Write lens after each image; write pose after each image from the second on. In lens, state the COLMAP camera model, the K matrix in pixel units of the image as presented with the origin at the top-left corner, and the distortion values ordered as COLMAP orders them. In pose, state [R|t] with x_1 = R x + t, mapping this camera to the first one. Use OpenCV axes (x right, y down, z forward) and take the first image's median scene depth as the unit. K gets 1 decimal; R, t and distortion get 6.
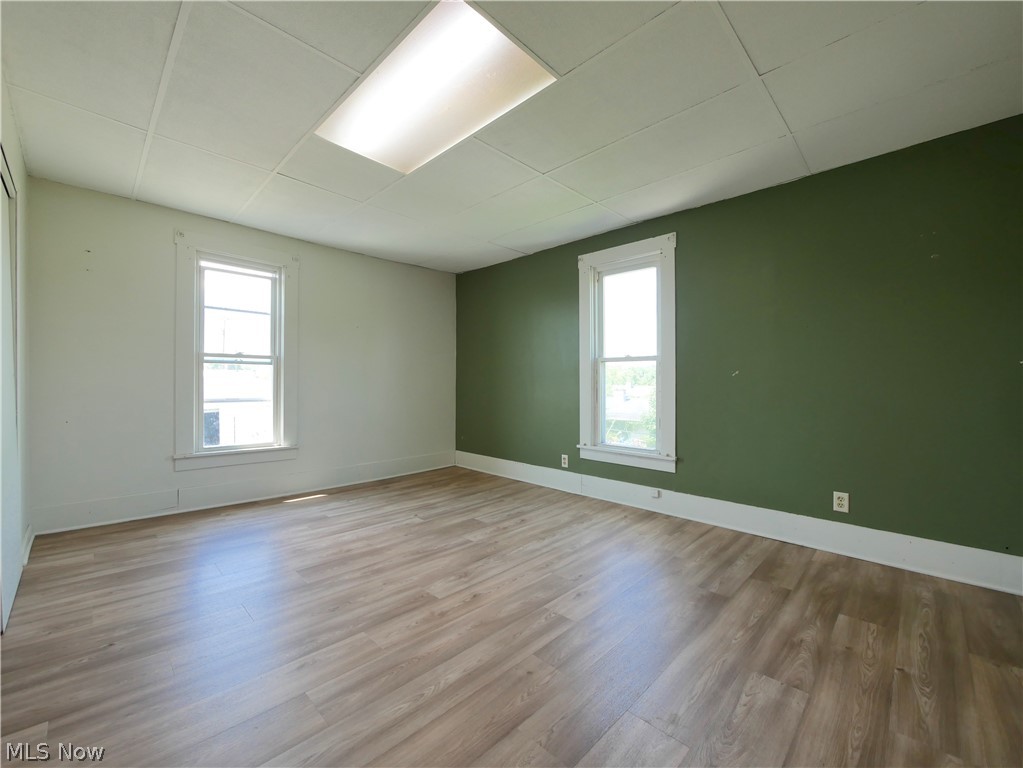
lens RADIAL K [[425.8, 0, 509.4], [0, 425.8, 380.4], [0, 0, 1]] dist [-0.006464, 0.000277]
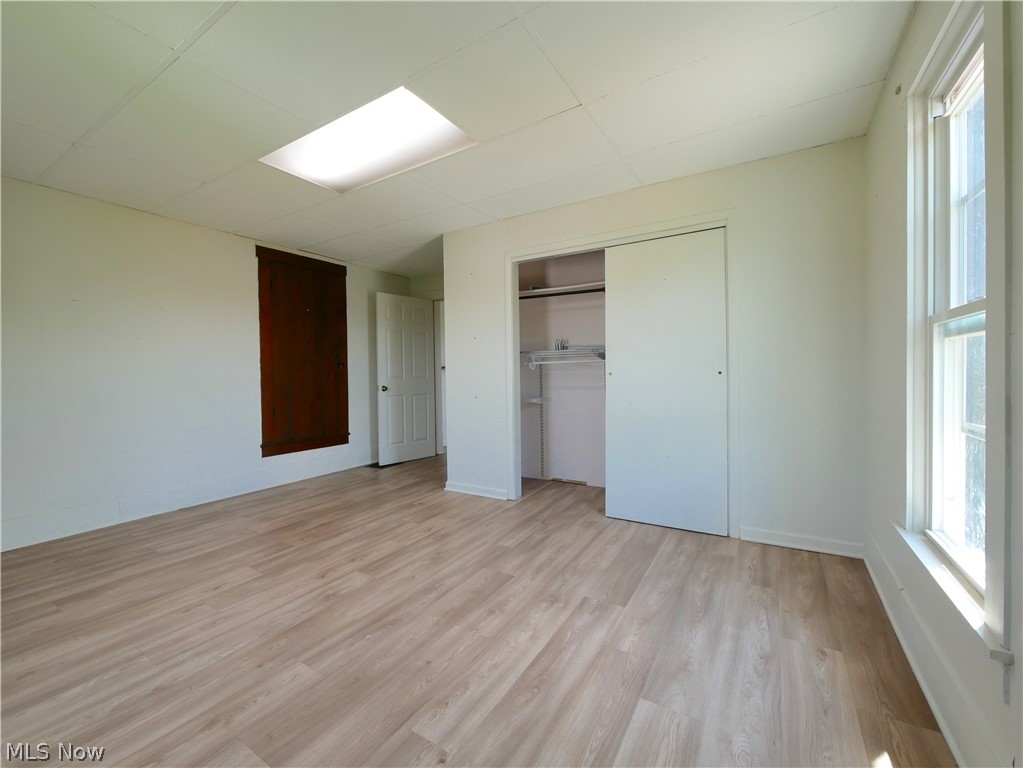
lens RADIAL K [[425.8, 0, 509.4], [0, 425.8, 380.4], [0, 0, 1]] dist [-0.006464, 0.000277]
pose [[-0.976513, 0.013054, -0.215064, -0.294060], [0.009948, 0.999830, 0.015520, -0.015005], [0.215230, 0.013016, -0.976477, 1.973826]]
